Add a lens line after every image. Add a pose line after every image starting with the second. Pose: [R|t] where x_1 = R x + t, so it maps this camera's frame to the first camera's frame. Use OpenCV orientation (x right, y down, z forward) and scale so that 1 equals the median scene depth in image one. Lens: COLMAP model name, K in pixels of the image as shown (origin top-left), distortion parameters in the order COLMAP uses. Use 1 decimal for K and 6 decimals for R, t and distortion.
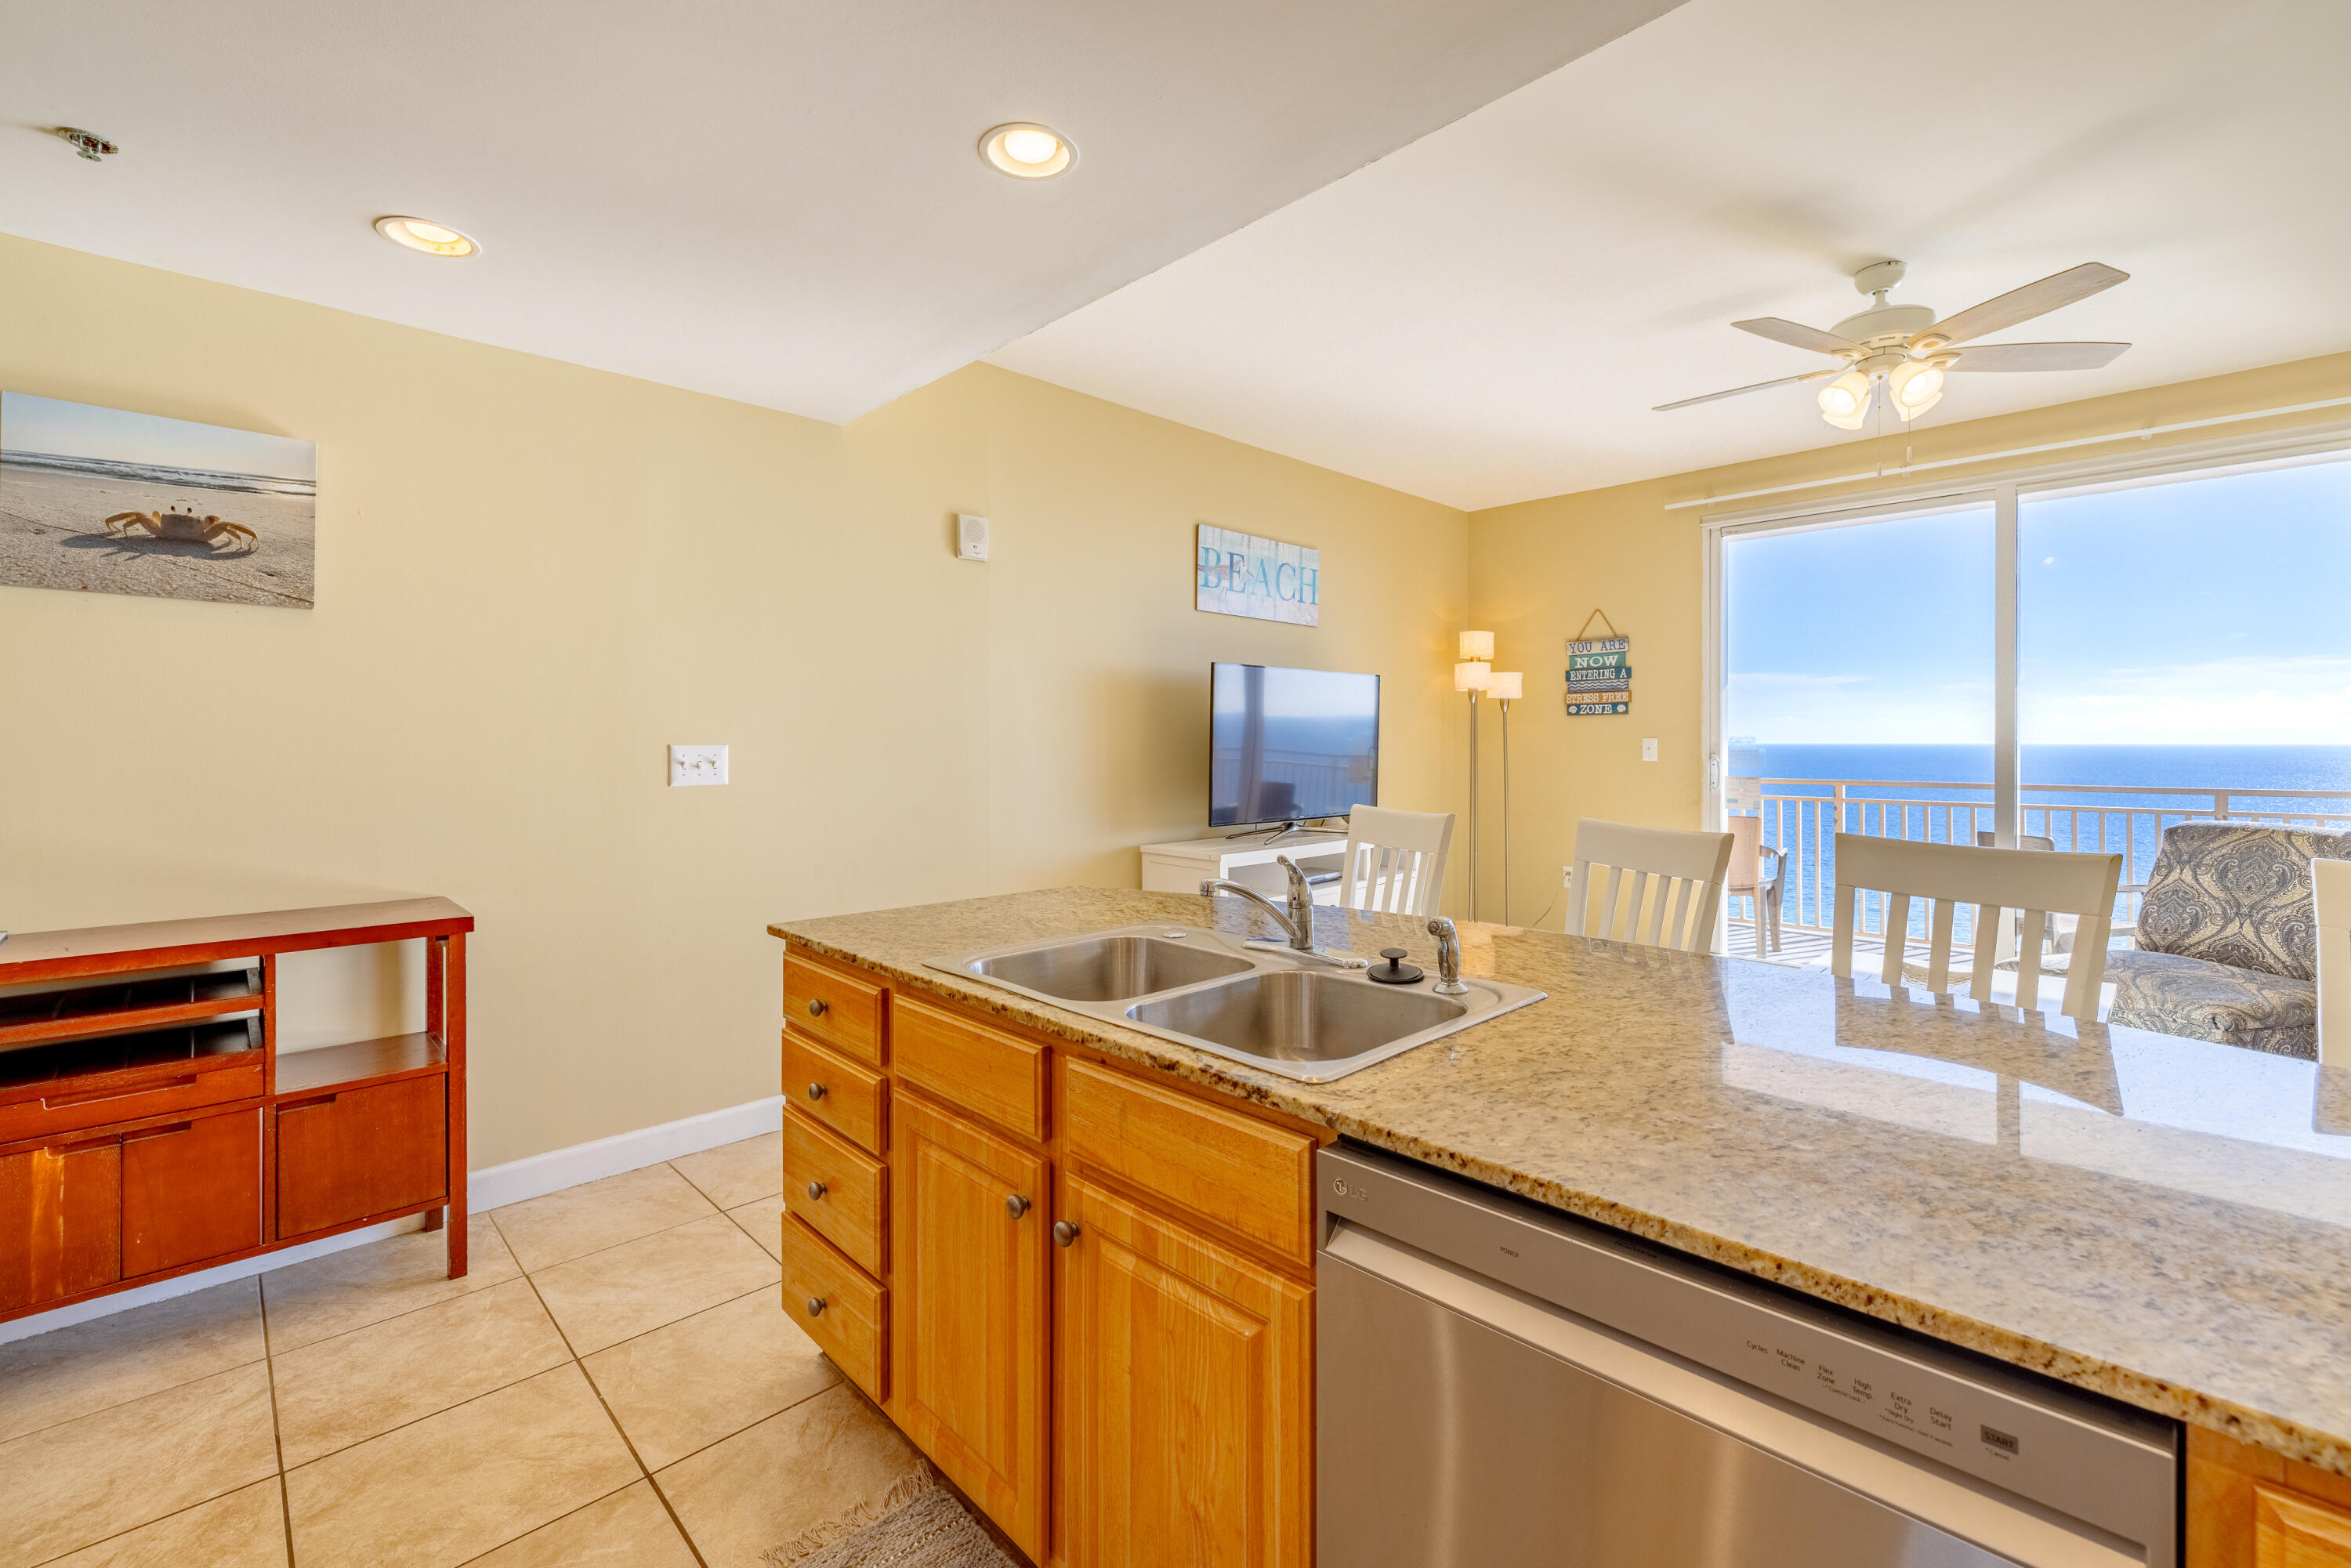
lens RADIAL K [[997.9, 0, 1174.3], [0, 997.9, 743.6], [0, 0, 1]] dist [0.004590, -0.000268]
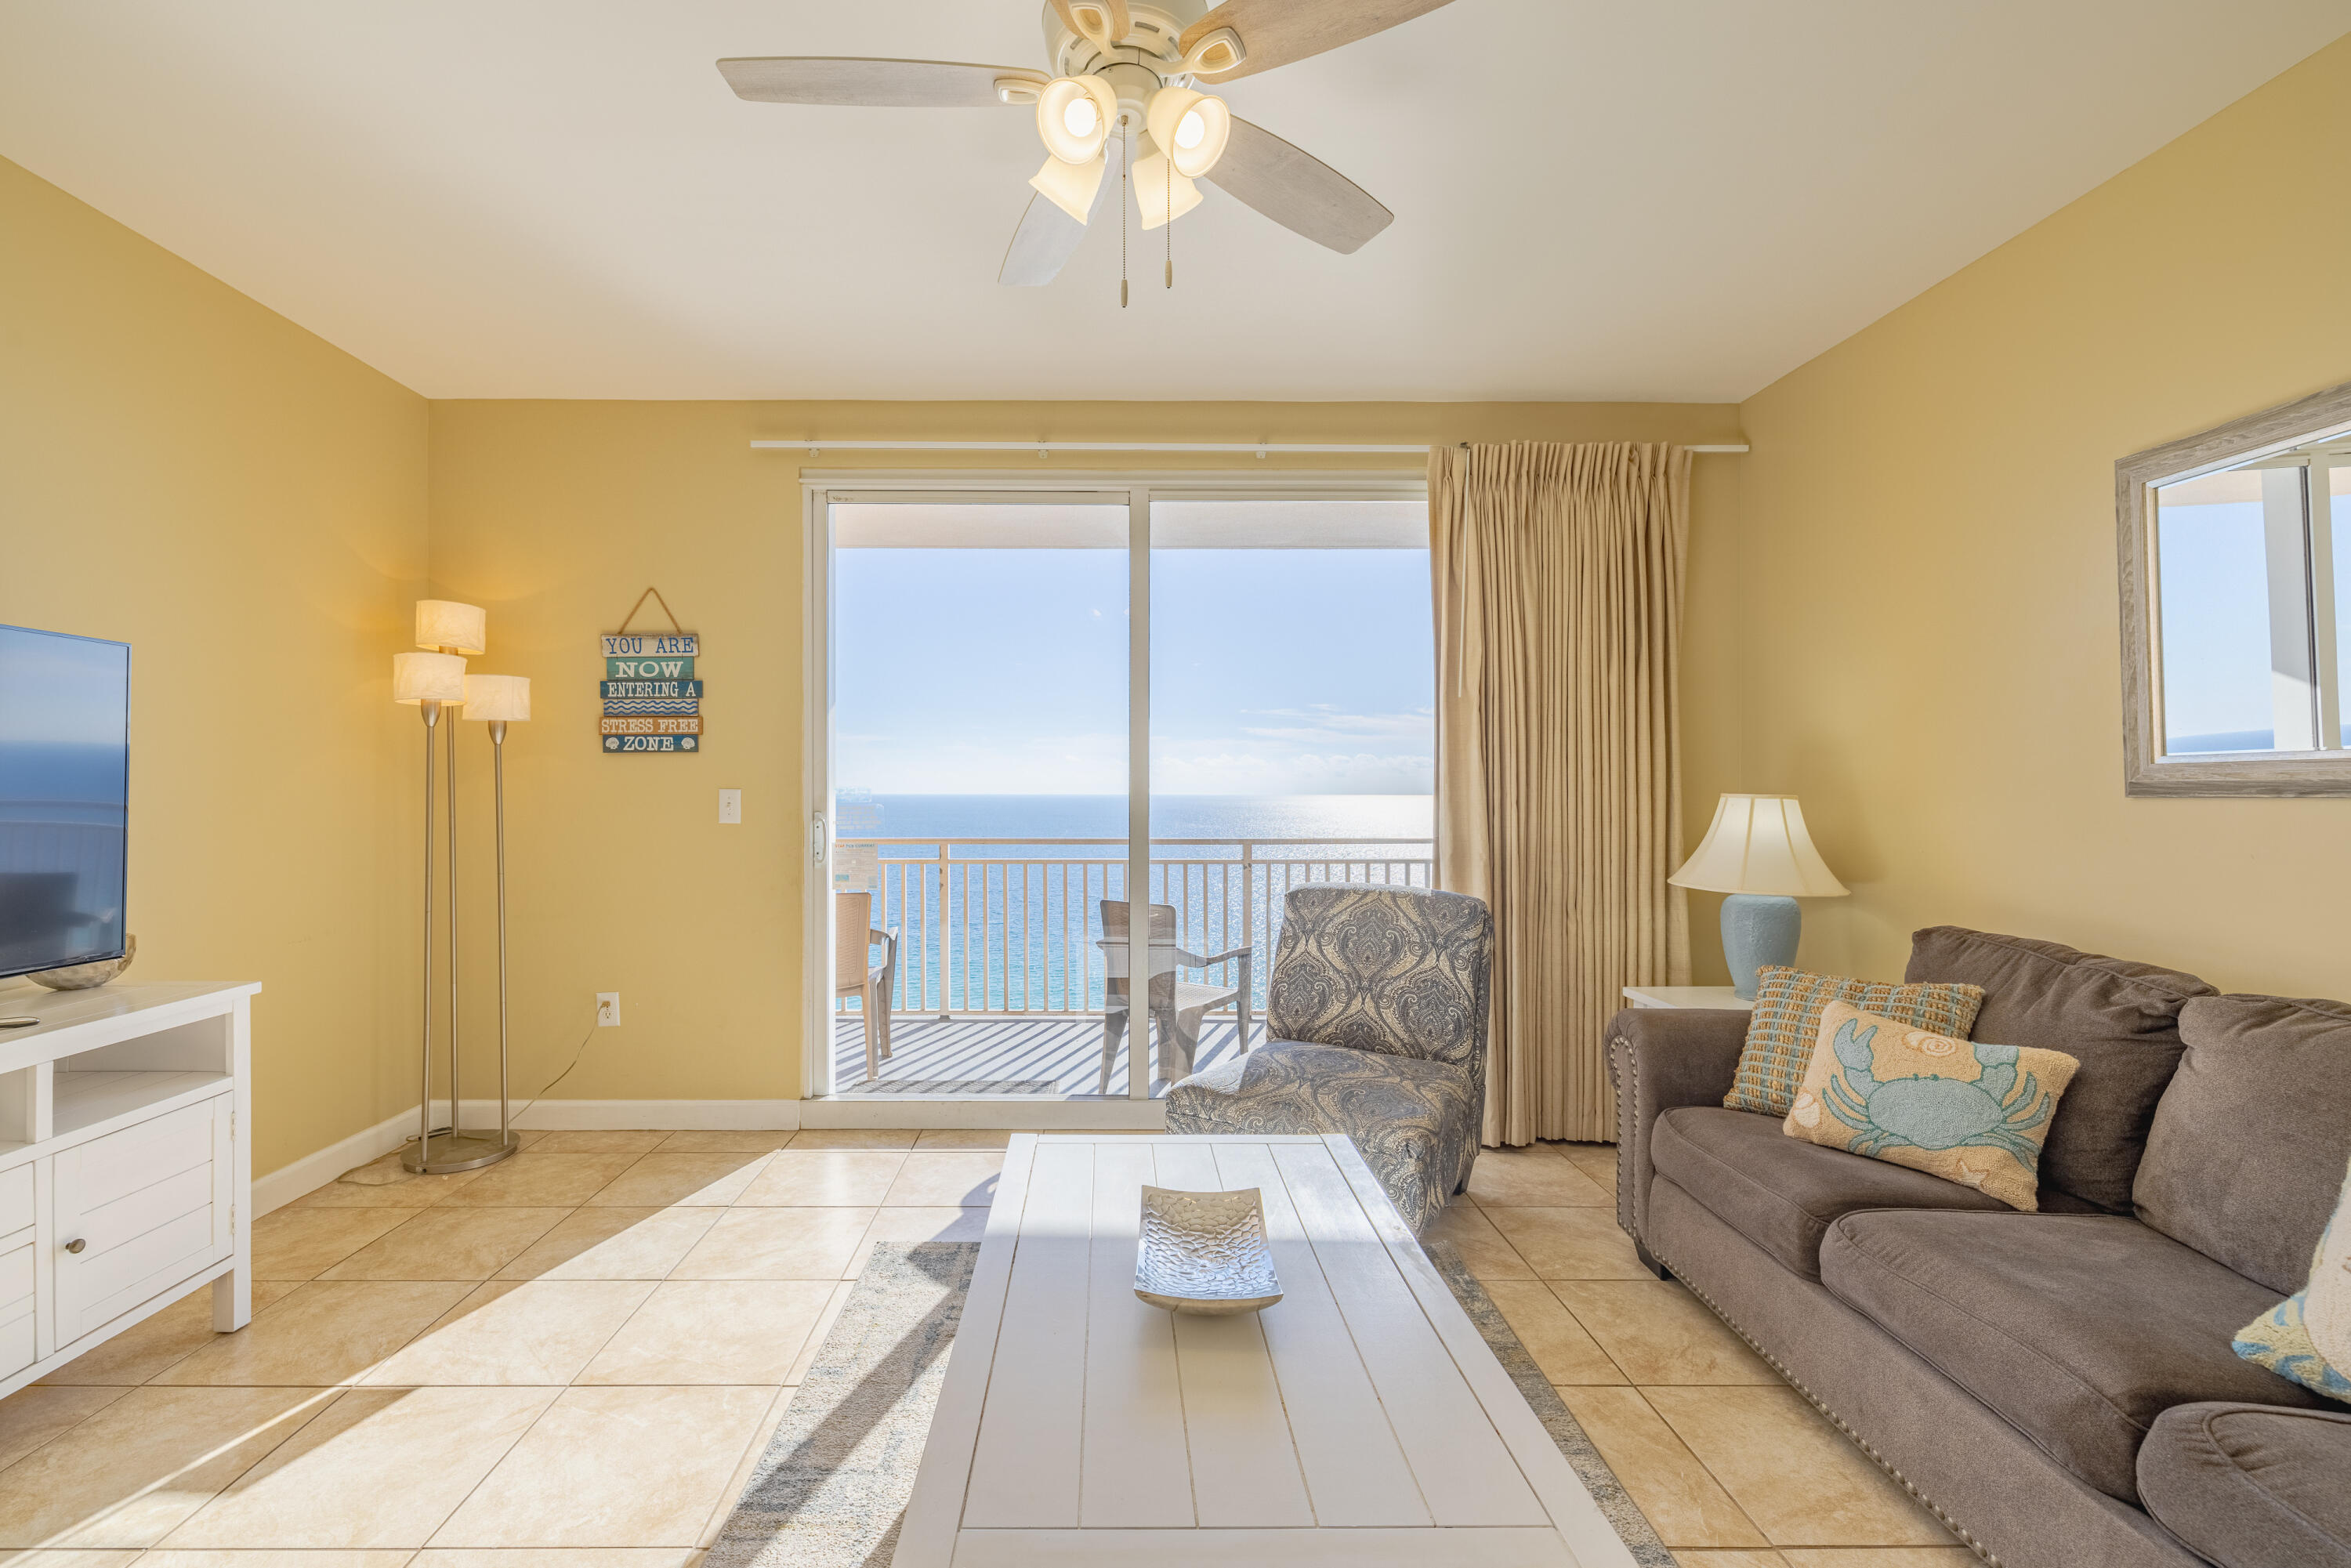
lens RADIAL K [[1002.8, 0, 1115.9], [0, 1002.8, 795.3], [0, 0, 1]] dist [-0.000375, -0.000078]
pose [[0.693469, -0.001564, 0.720485, 0.244434], [-0.000263, 0.999997, 0.002423, -0.004354], [-0.720487, -0.001870, 0.693466, 0.496334]]
